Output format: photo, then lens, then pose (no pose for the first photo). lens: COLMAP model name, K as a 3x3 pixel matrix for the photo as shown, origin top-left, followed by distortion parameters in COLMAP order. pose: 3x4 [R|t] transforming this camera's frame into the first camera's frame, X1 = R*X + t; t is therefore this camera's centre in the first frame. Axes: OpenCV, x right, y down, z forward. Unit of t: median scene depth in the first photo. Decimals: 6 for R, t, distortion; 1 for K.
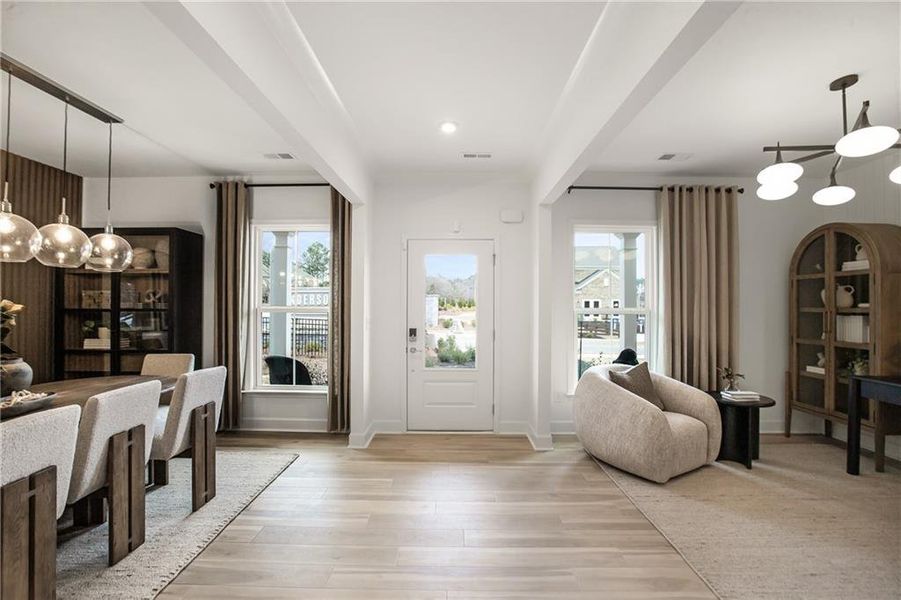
lens RADIAL K [[421.2, 0, 450.1], [0, 421.2, 305.2], [0, 0, 1]] dist [-0.038218, 0.012492]
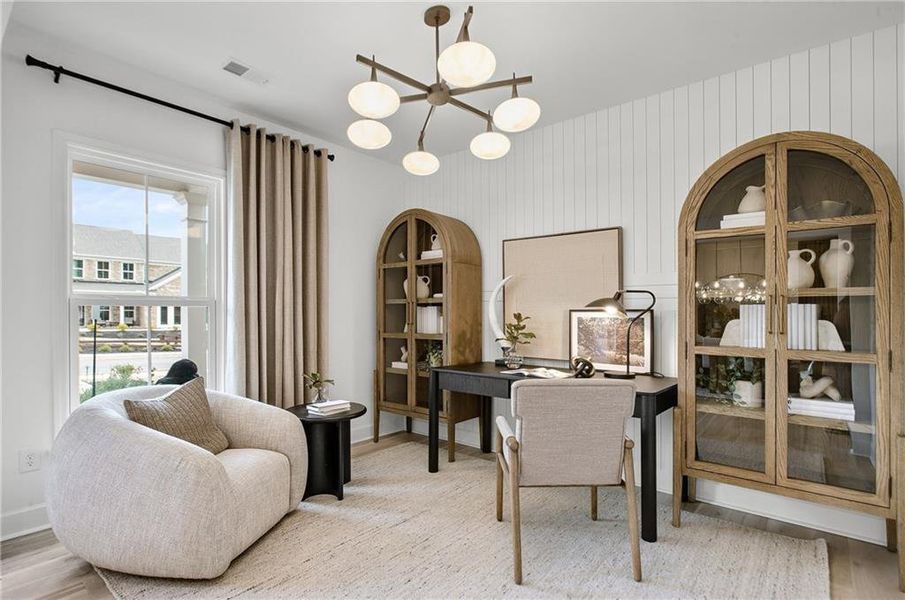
lens RADIAL K [[423.1, 0, 452.1], [0, 423.1, 305.2], [0, 0, 1]] dist [-0.038218, 0.012492]
pose [[0.634359, 0.013284, 0.772924, 0.227329], [0.007720, 0.999694, -0.023518, 0.045448], [-0.773000, 0.020885, 0.634062, 0.308072]]
